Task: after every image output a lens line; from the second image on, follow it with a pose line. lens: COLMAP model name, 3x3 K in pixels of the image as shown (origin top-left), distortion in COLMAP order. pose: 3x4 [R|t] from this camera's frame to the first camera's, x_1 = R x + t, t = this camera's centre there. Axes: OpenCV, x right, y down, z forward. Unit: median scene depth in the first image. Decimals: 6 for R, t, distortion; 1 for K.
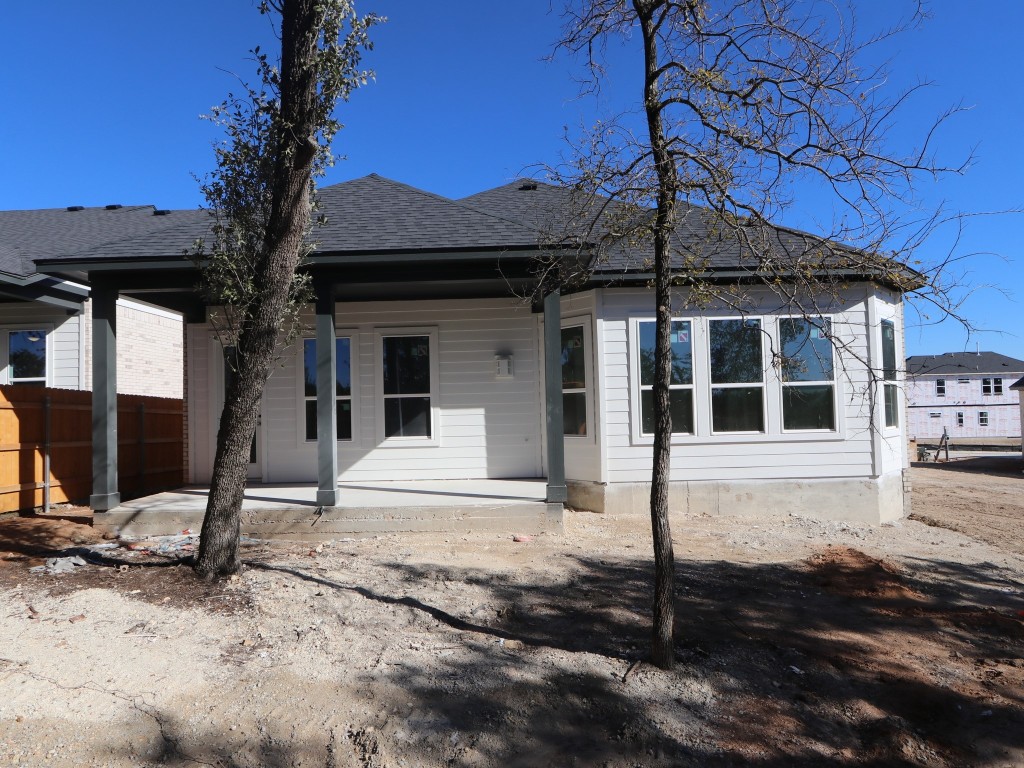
lens RADIAL K [[614.2, 0, 512.0], [0, 614.2, 384.0], [0, 0, 1]] dist [-0.003410, 0.000038]
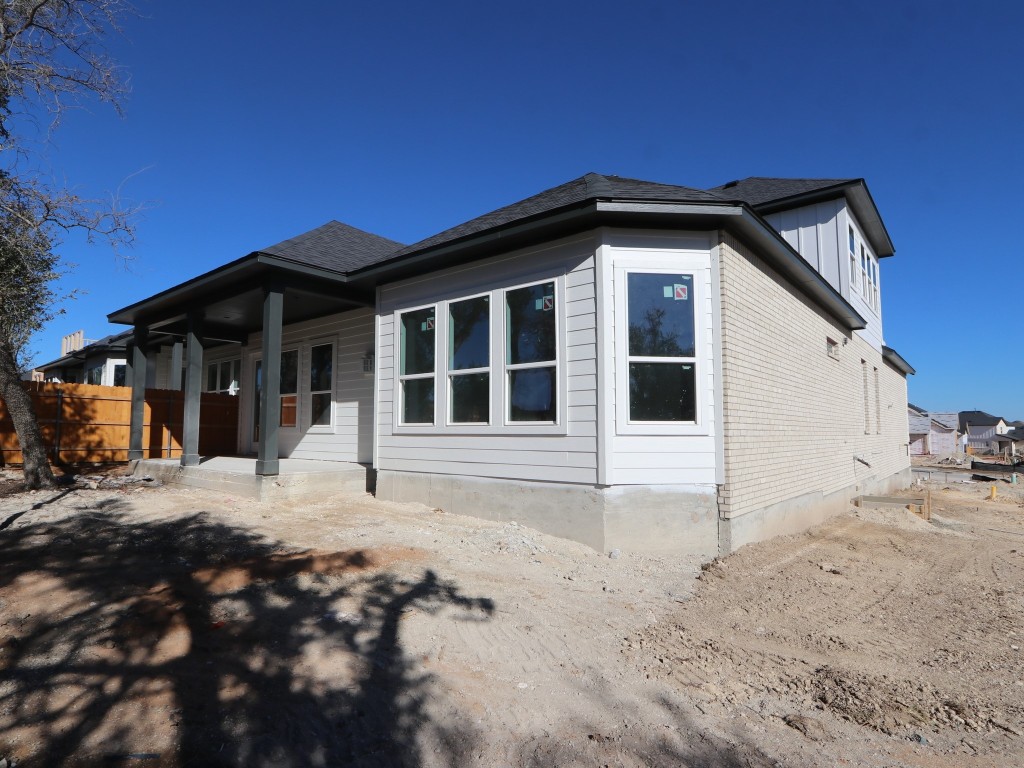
lens RADIAL K [[537.5, 0, 503.3], [0, 537.5, 387.9], [0, 0, 1]] dist [-0.005327, 0.001402]
pose [[0.785689, -0.023714, -0.618167, 0.890668], [0.007618, 0.999560, -0.028662, 0.049473], [0.618574, 0.017810, 0.785524, 0.407907]]
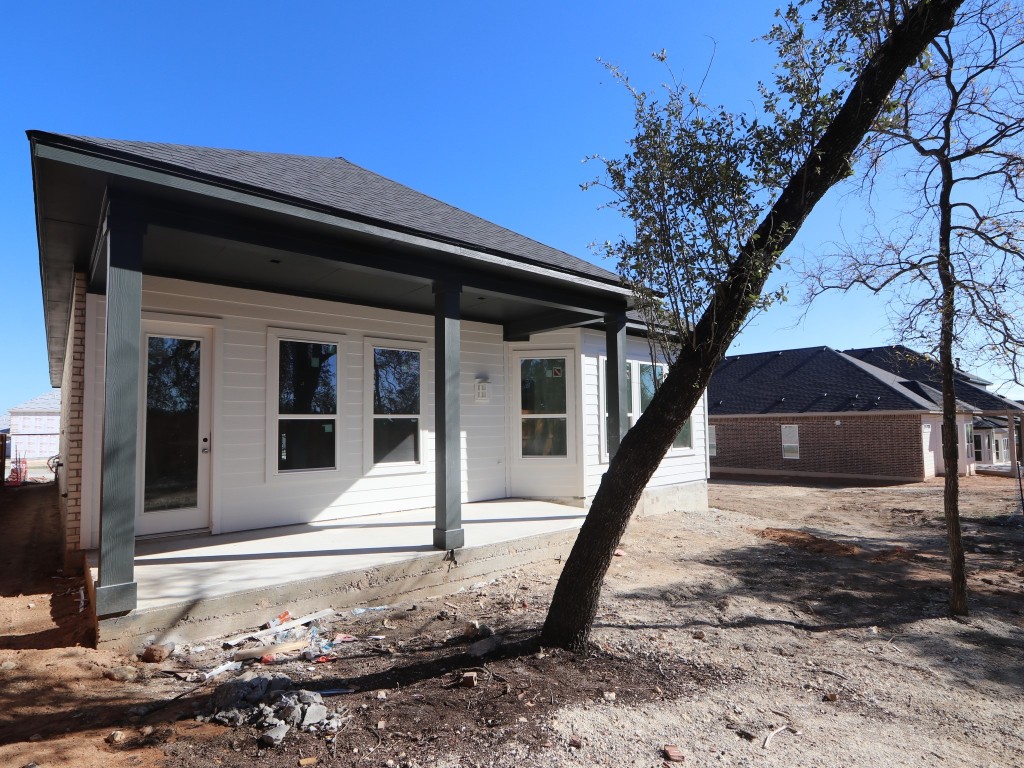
lens RADIAL K [[537.5, 0, 503.3], [0, 537.5, 387.9], [0, 0, 1]] dist [-0.005327, 0.001402]
pose [[0.746759, 0.059636, 0.662416, -0.638008], [-0.034770, 0.998110, -0.050661, 0.013501], [-0.664185, 0.014800, 0.747422, 0.347498]]
